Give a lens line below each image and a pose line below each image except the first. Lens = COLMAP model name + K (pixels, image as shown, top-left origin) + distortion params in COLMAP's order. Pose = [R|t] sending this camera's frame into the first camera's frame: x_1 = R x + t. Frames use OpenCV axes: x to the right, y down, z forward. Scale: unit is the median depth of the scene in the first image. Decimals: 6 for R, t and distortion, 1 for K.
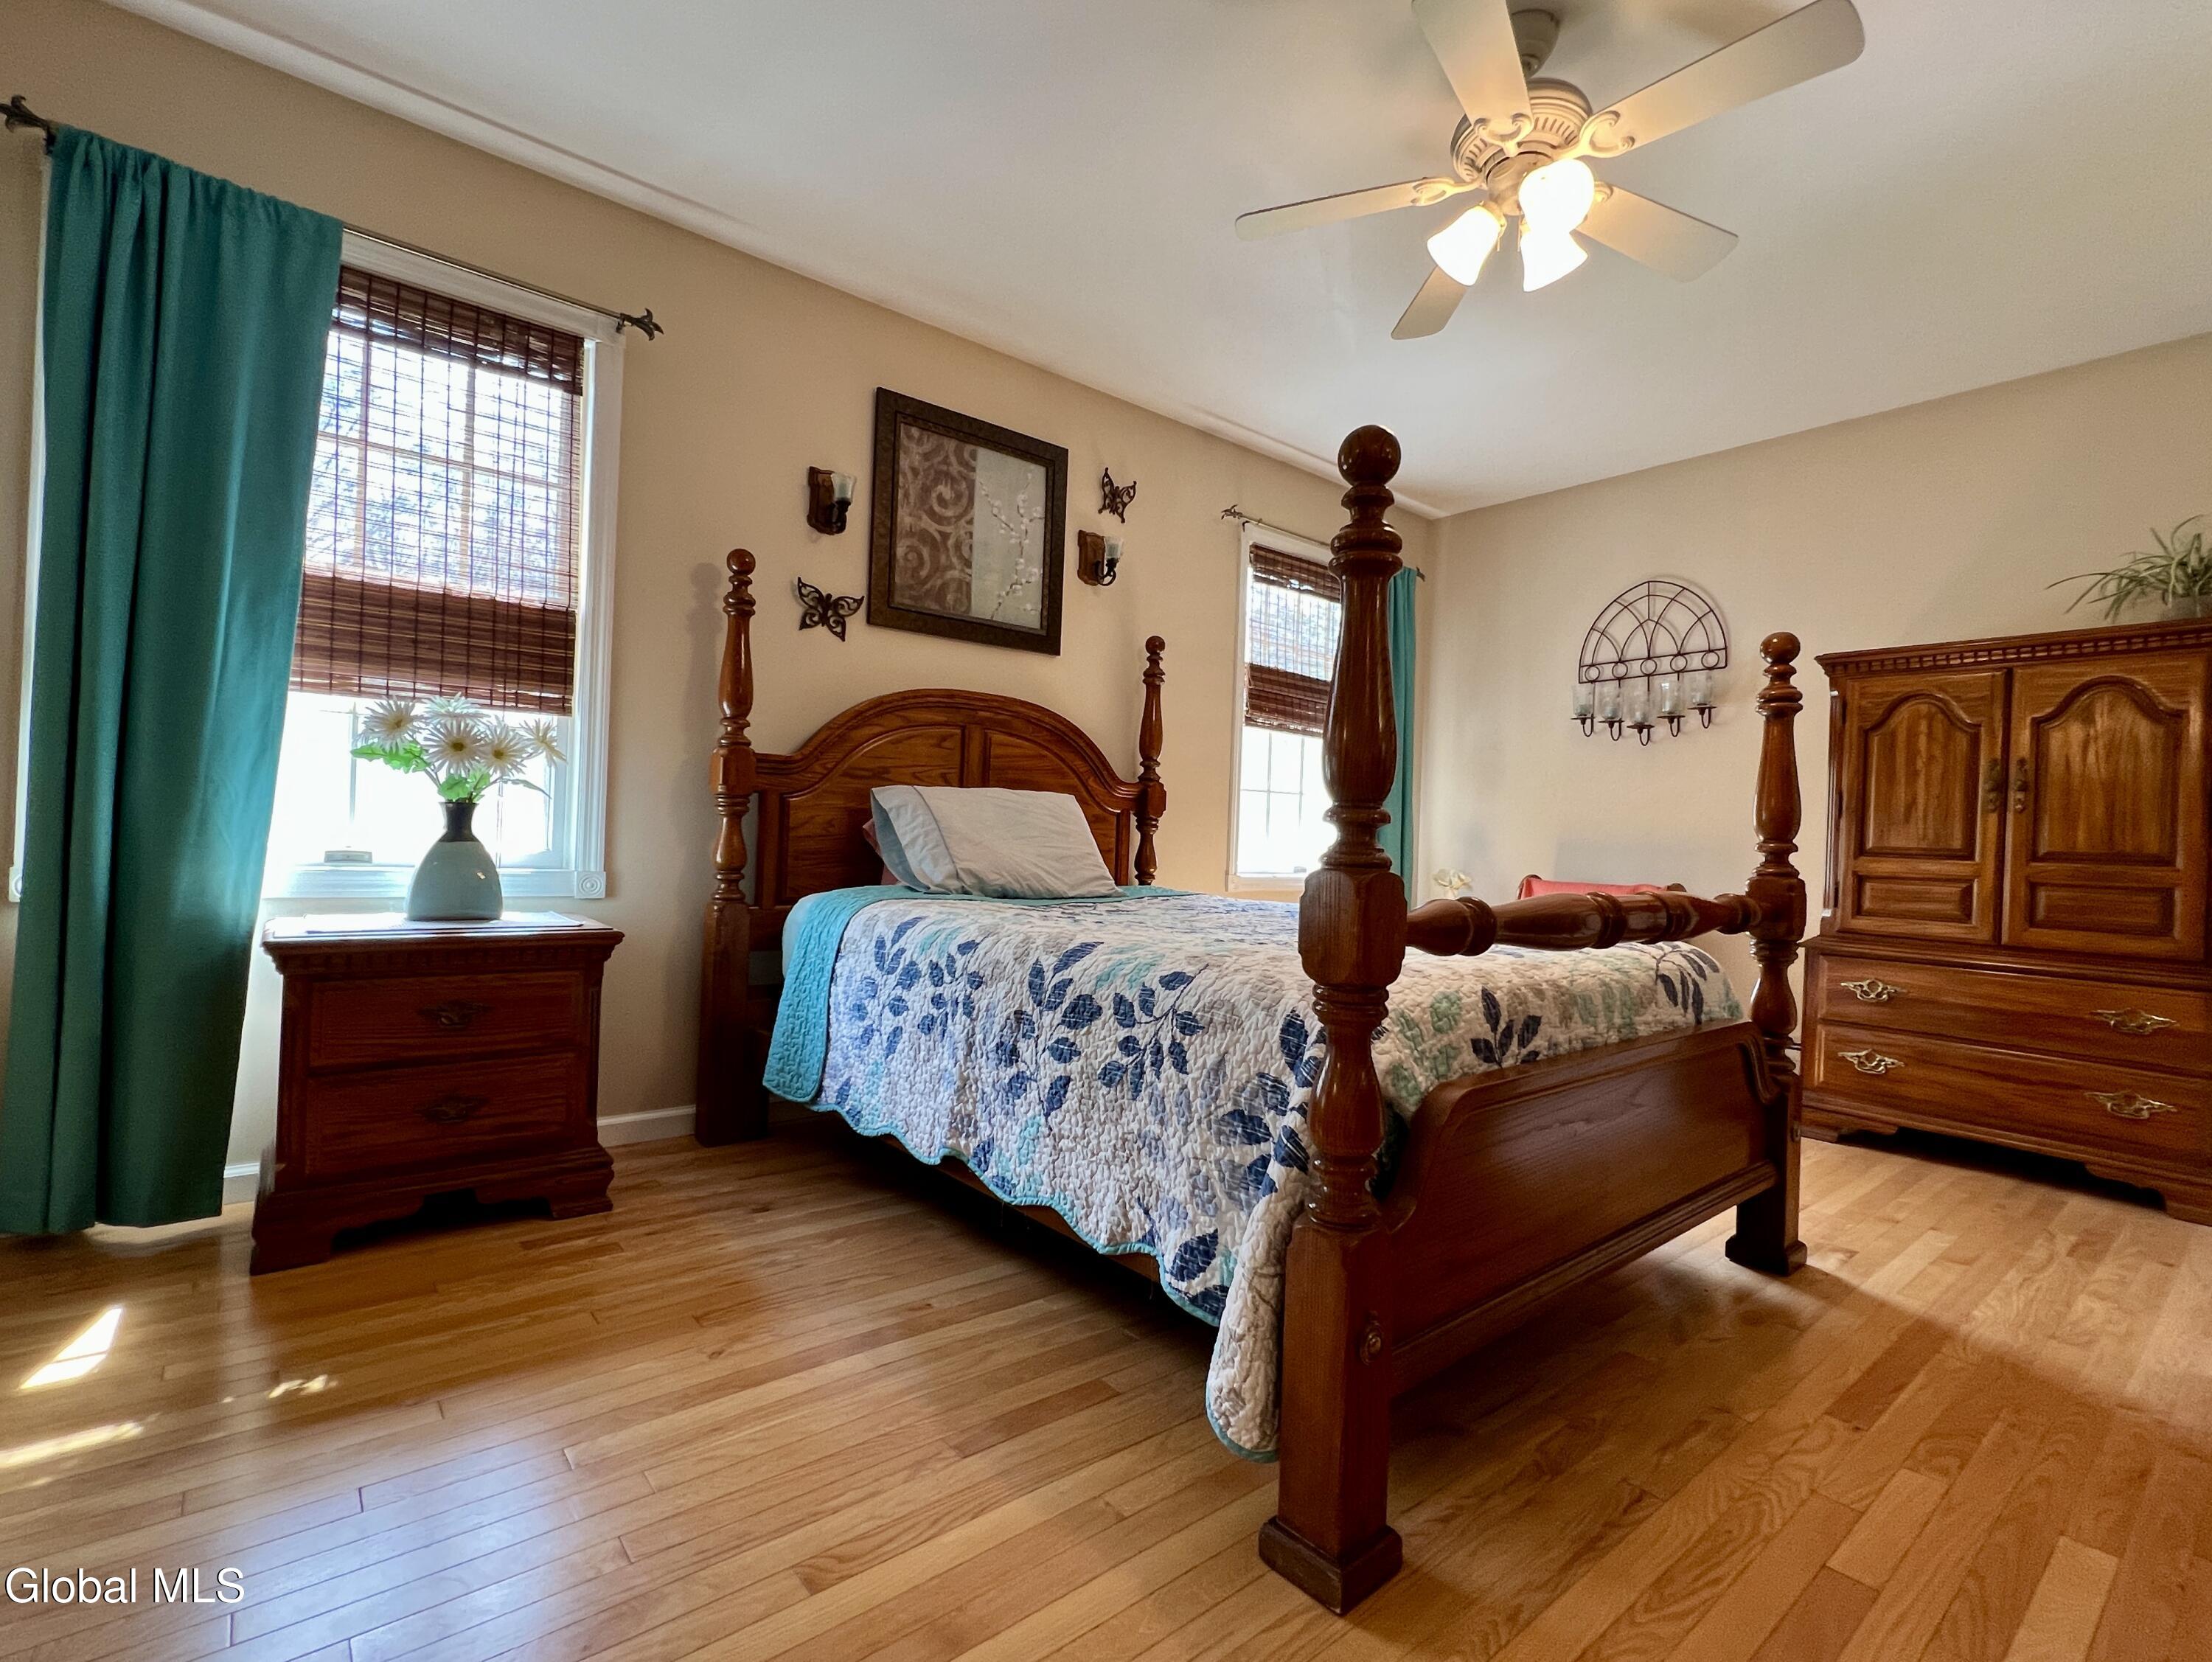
lens RADIAL K [[1027.6, 0, 1115.0], [0, 1027.6, 832.3], [0, 0, 1]] dist [0.000109, -0.000359]
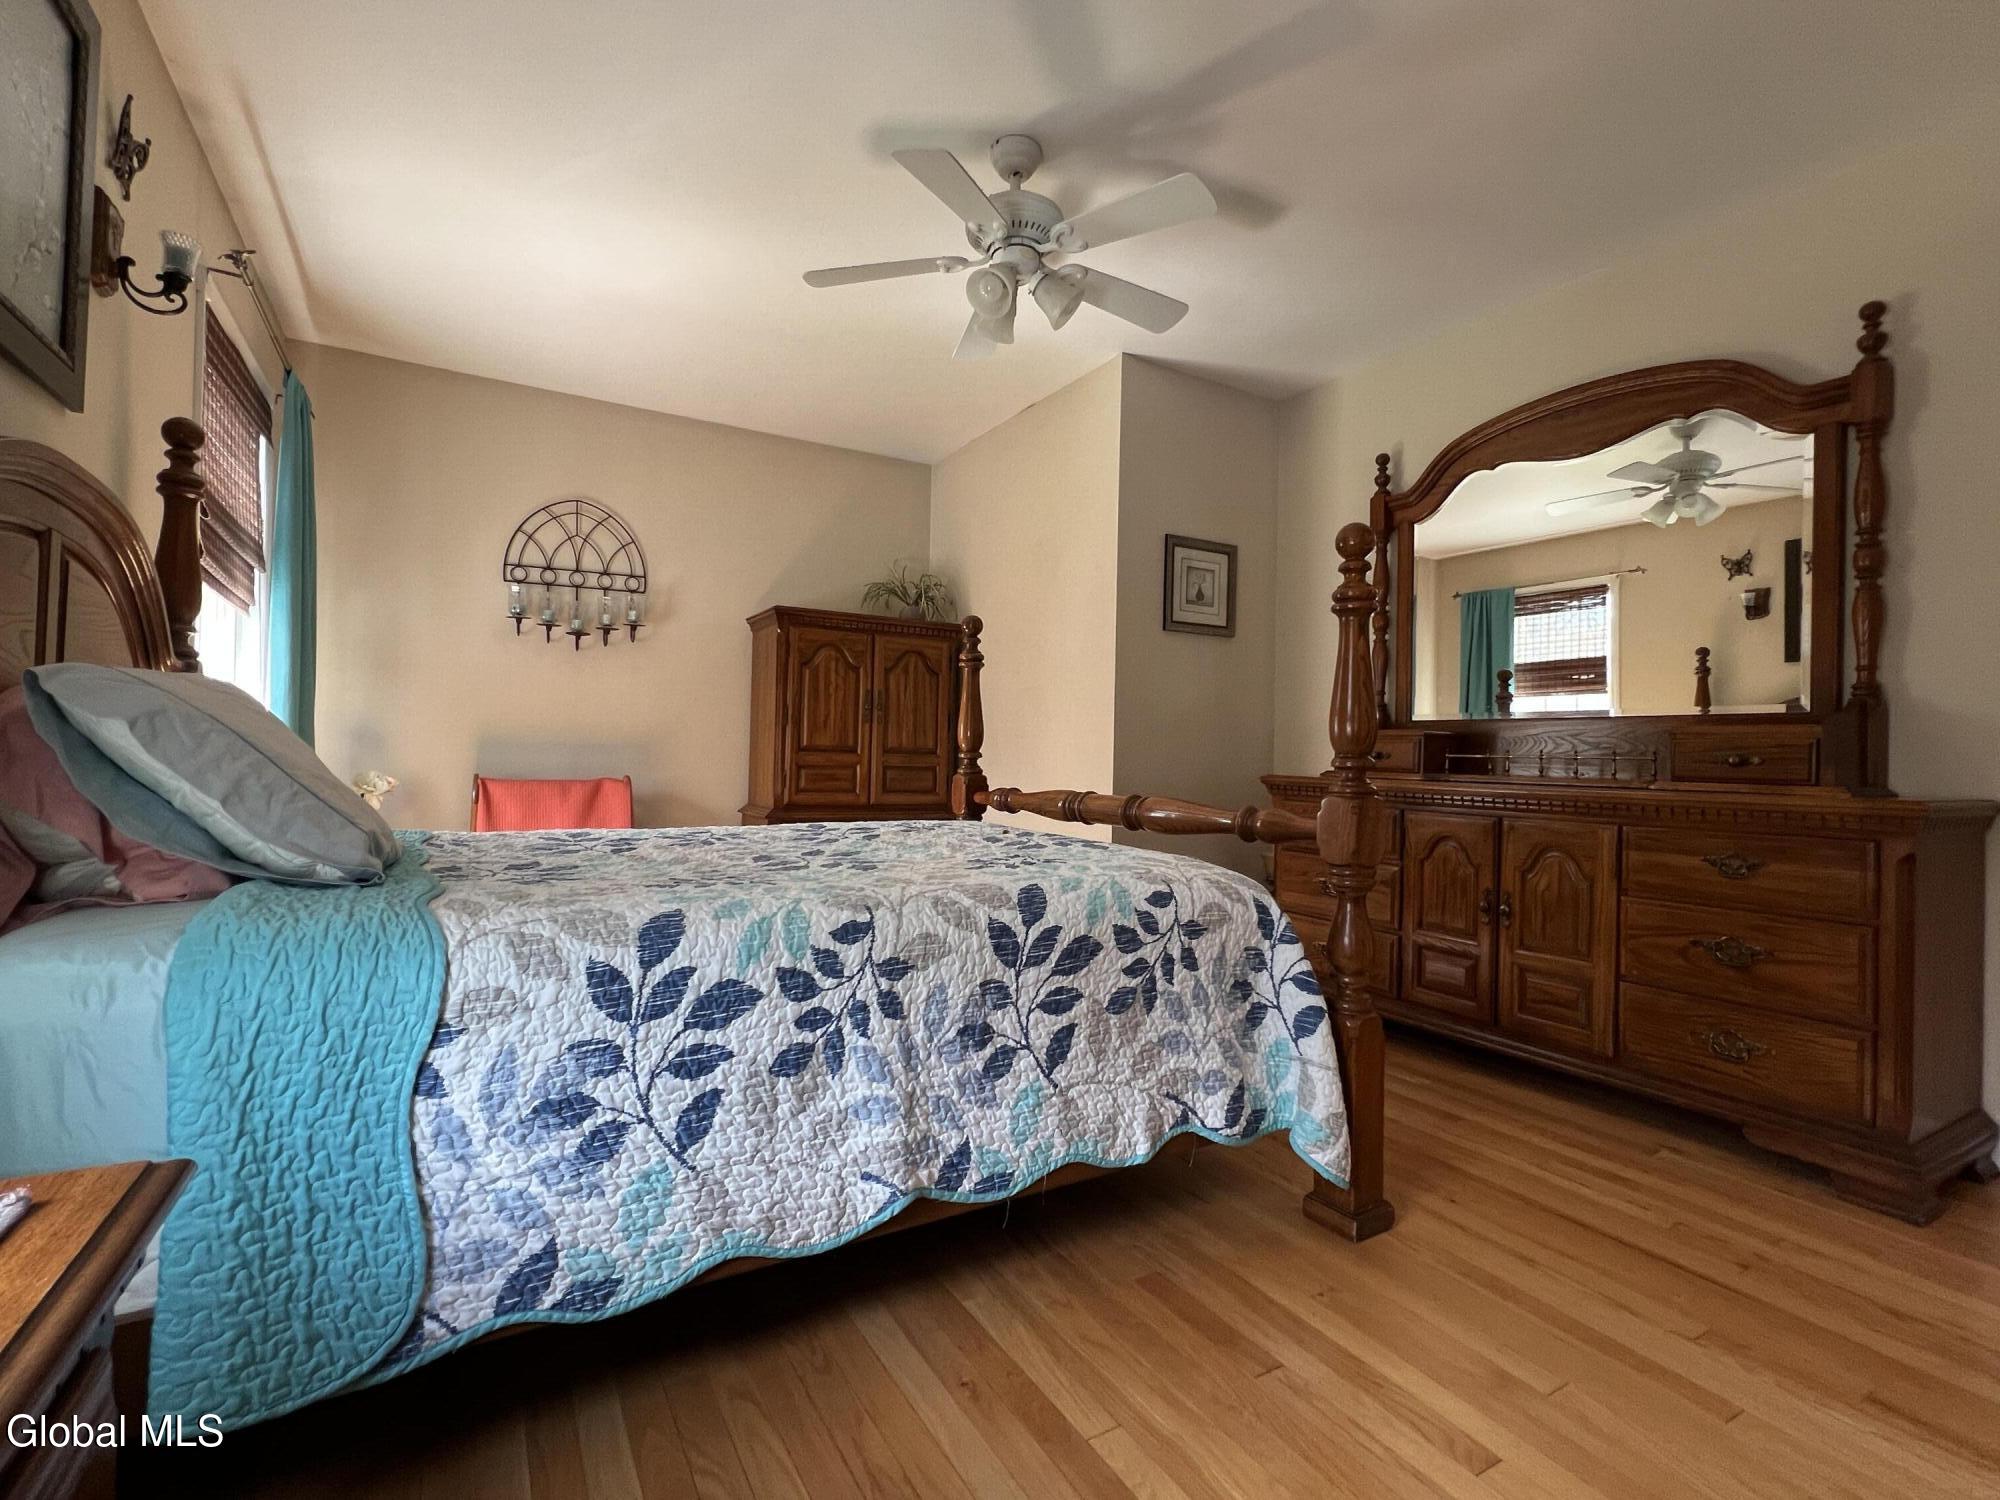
lens RADIAL K [[929.1, 0, 1008.5], [0, 929.1, 744.3], [0, 0, 1]] dist [0.000109, -0.000359]
pose [[0.163367, -0.023949, 0.986275, -0.835710], [-0.019683, 0.999427, 0.027529, -0.046979], [-0.986369, -0.023910, 0.162802, 0.834919]]
